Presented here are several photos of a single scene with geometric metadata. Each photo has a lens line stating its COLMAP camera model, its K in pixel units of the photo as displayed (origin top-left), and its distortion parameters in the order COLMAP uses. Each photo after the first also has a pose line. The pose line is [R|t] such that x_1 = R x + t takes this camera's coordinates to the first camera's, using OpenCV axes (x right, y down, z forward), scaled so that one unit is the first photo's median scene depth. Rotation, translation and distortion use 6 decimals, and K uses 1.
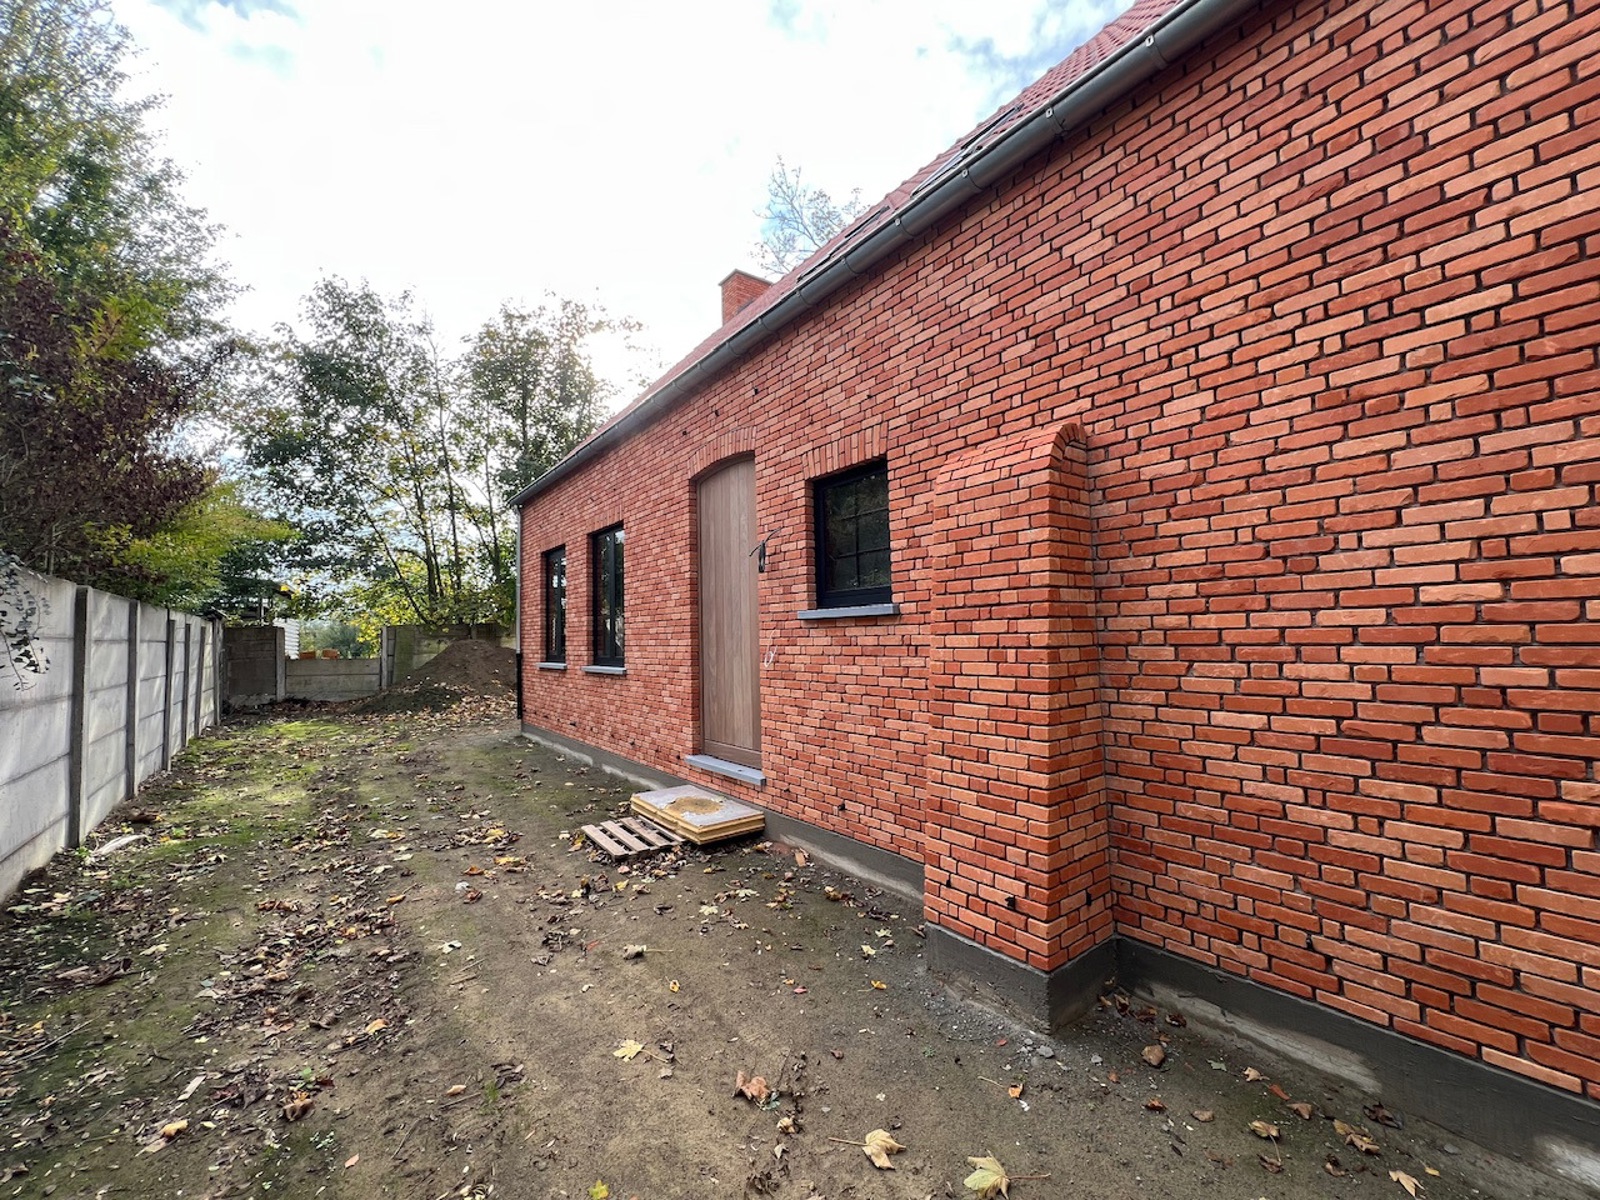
lens RADIAL K [[640.0, 0, 796.6], [0, 640.0, 595.9], [0, 0, 1]] dist [-0.002186, 0.000046]
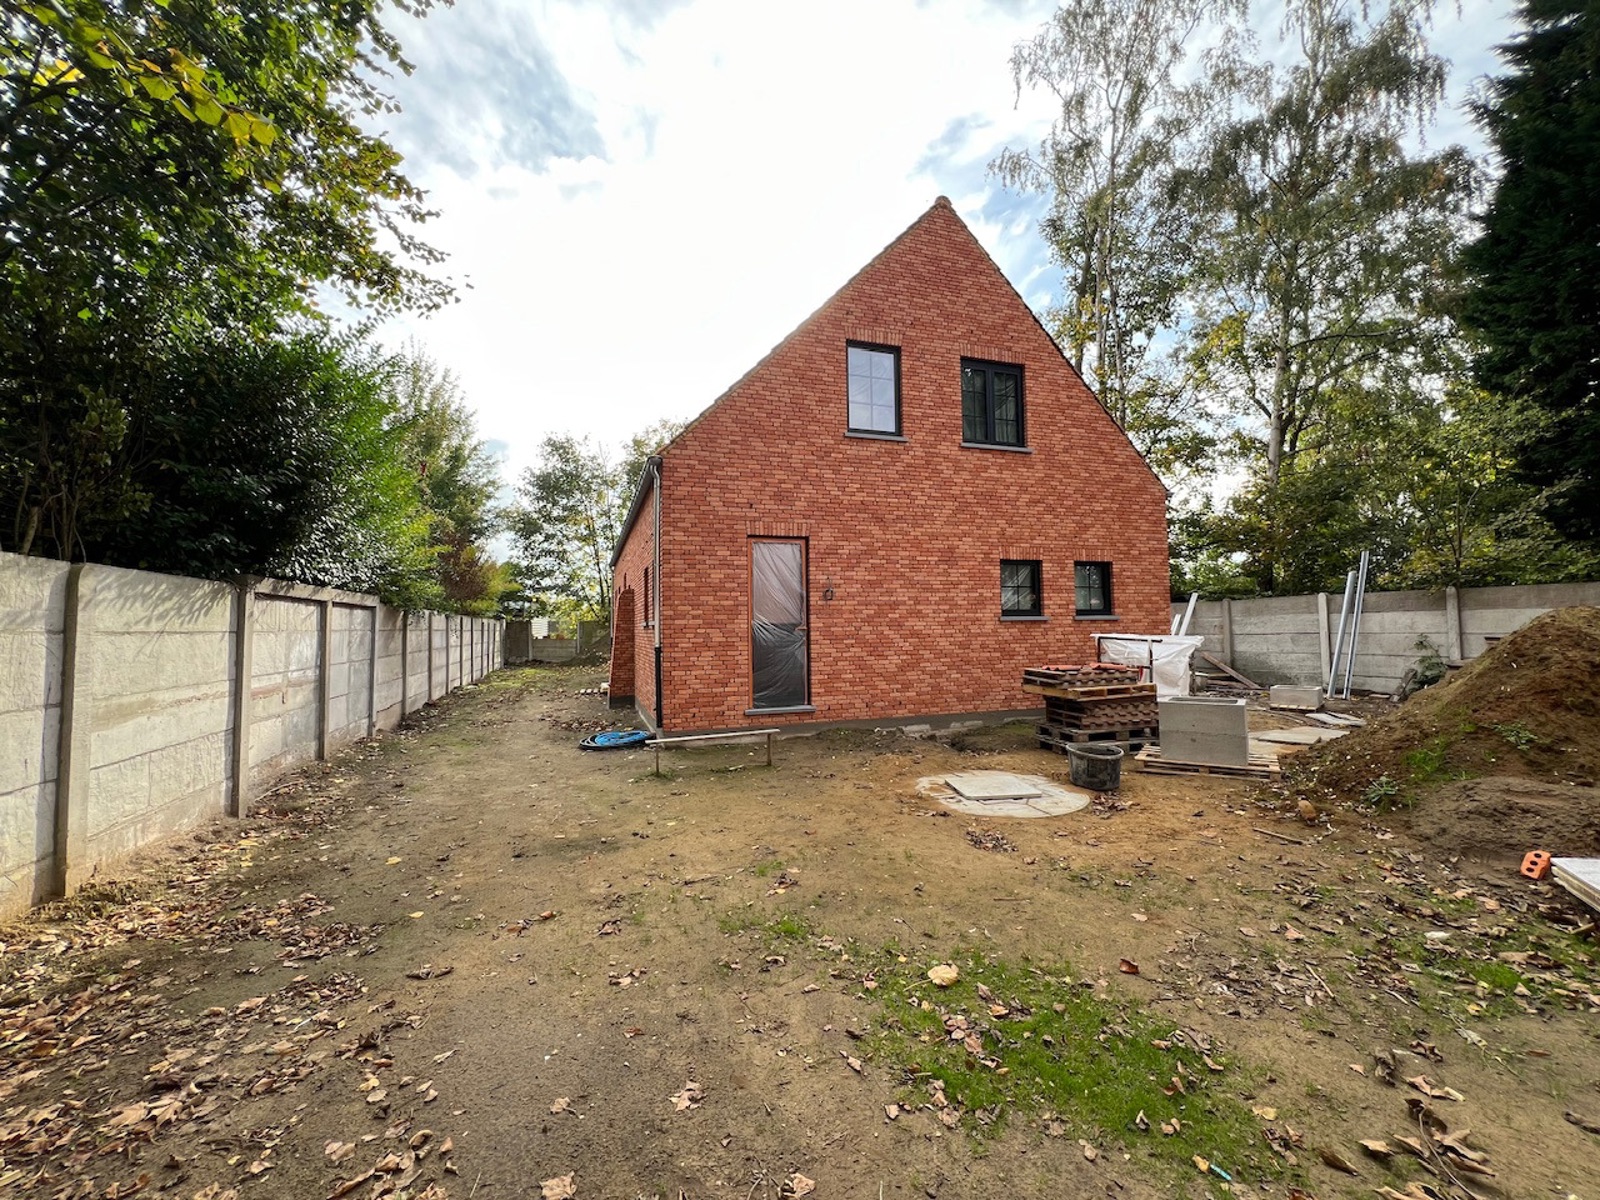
lens RADIAL K [[640.0, 0, 802.9], [0, 640.0, 600.3], [0, 0, 1]] dist [-0.002186, 0.000046]
pose [[0.949892, -0.001653, -0.312574, 0.614772], [0.007239, 0.999834, 0.016713, -0.047552], [0.312494, -0.018138, 0.949746, -0.610796]]
